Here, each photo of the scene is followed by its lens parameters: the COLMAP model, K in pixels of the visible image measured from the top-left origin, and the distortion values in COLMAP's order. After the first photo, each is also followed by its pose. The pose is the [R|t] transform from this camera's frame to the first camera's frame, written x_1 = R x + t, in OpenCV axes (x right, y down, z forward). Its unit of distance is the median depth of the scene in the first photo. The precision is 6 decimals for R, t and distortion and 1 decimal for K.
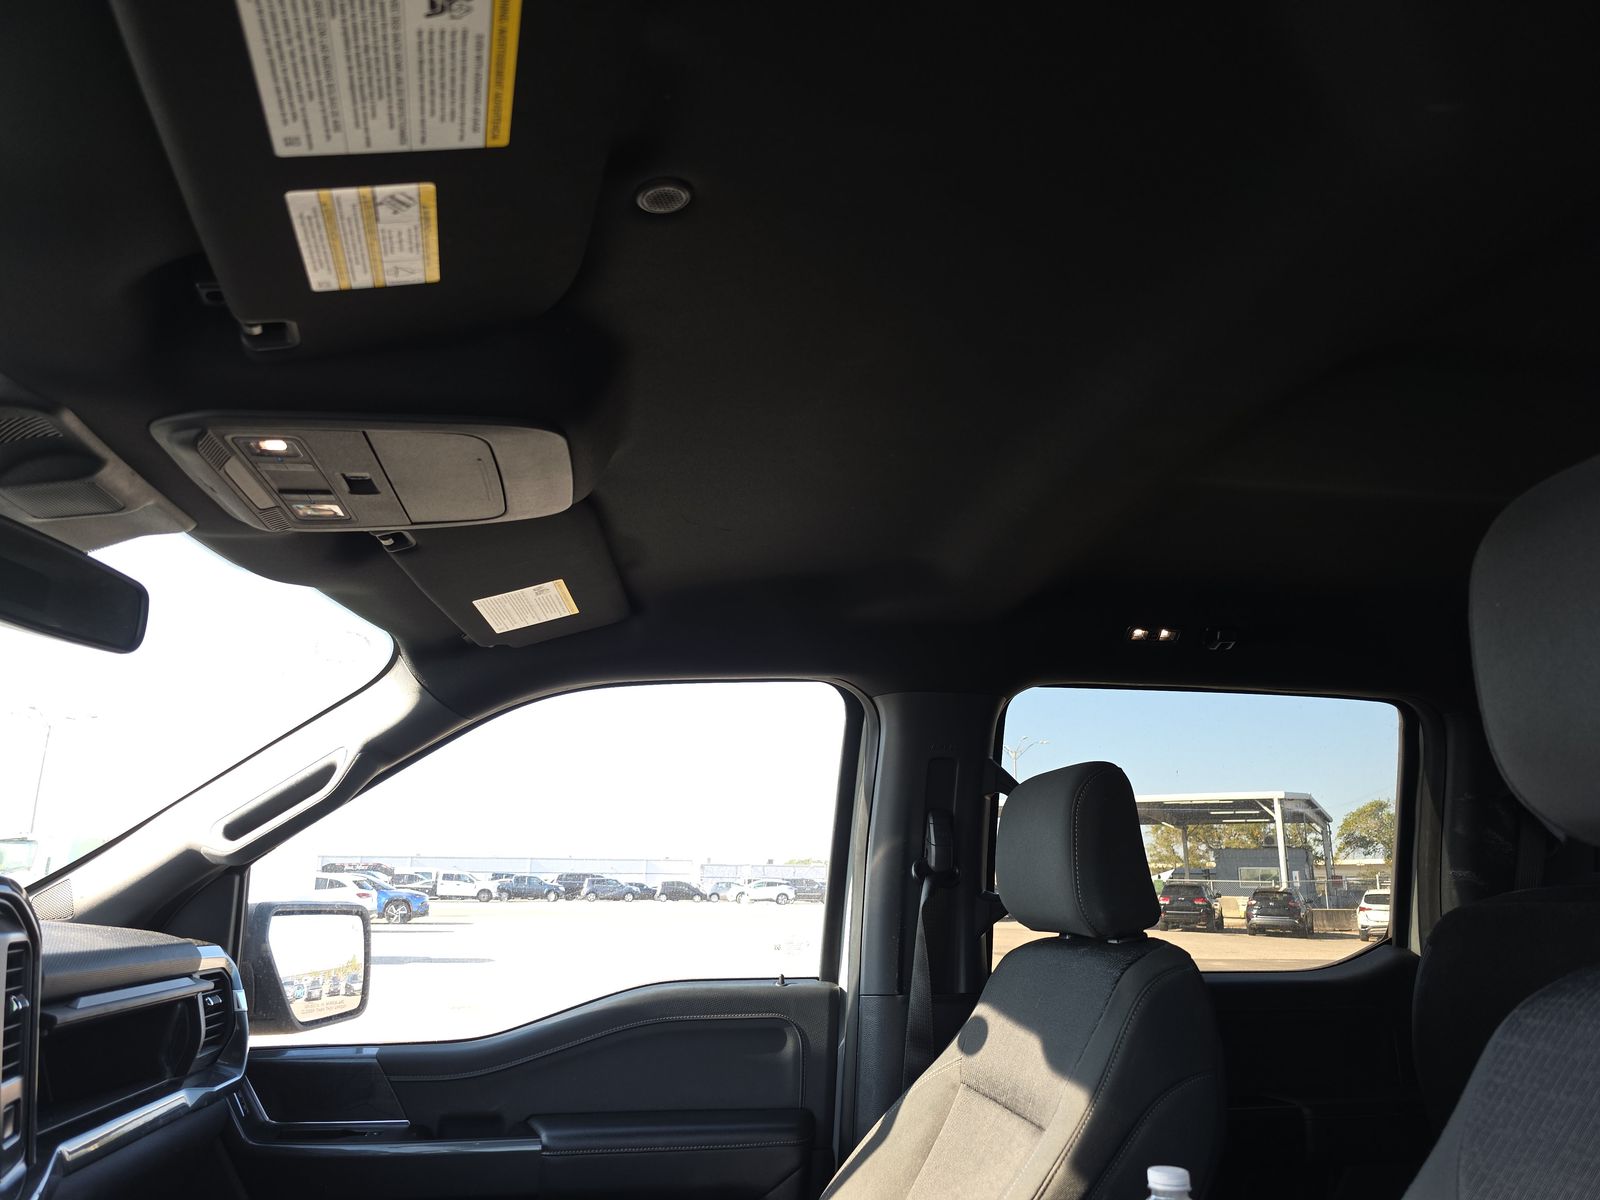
lens RADIAL K [[1058.7, 0, 768.2], [0, 1058.7, 638.9], [0, 0, 1]] dist [0.069854, -0.051282]
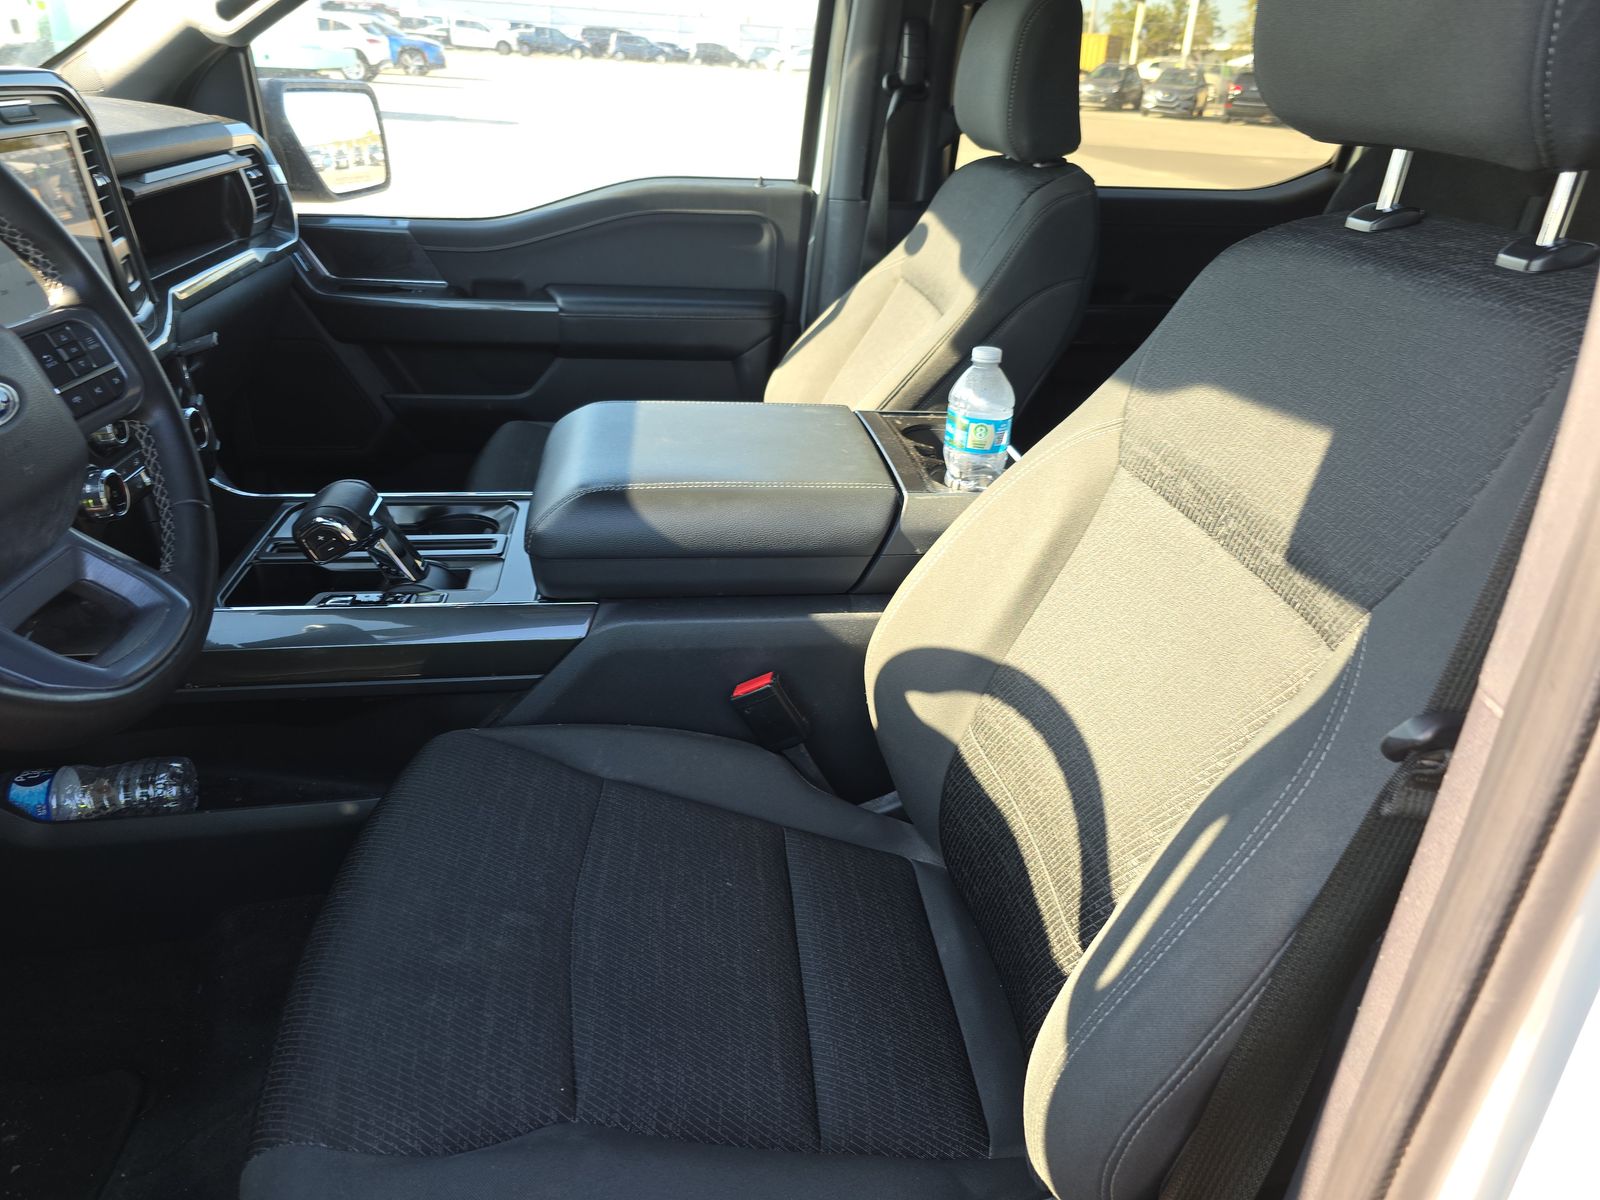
lens RADIAL K [[1066.4, 0, 800.0], [0, 1066.4, 600.0], [0, 0, 1]] dist [0.003601, -0.003471]
pose [[0.998920, 0.045438, 0.009730, 0.063073], [-0.040961, 0.762141, 0.646114, -0.064878], [0.021943, -0.645815, 0.763179, -0.122526]]
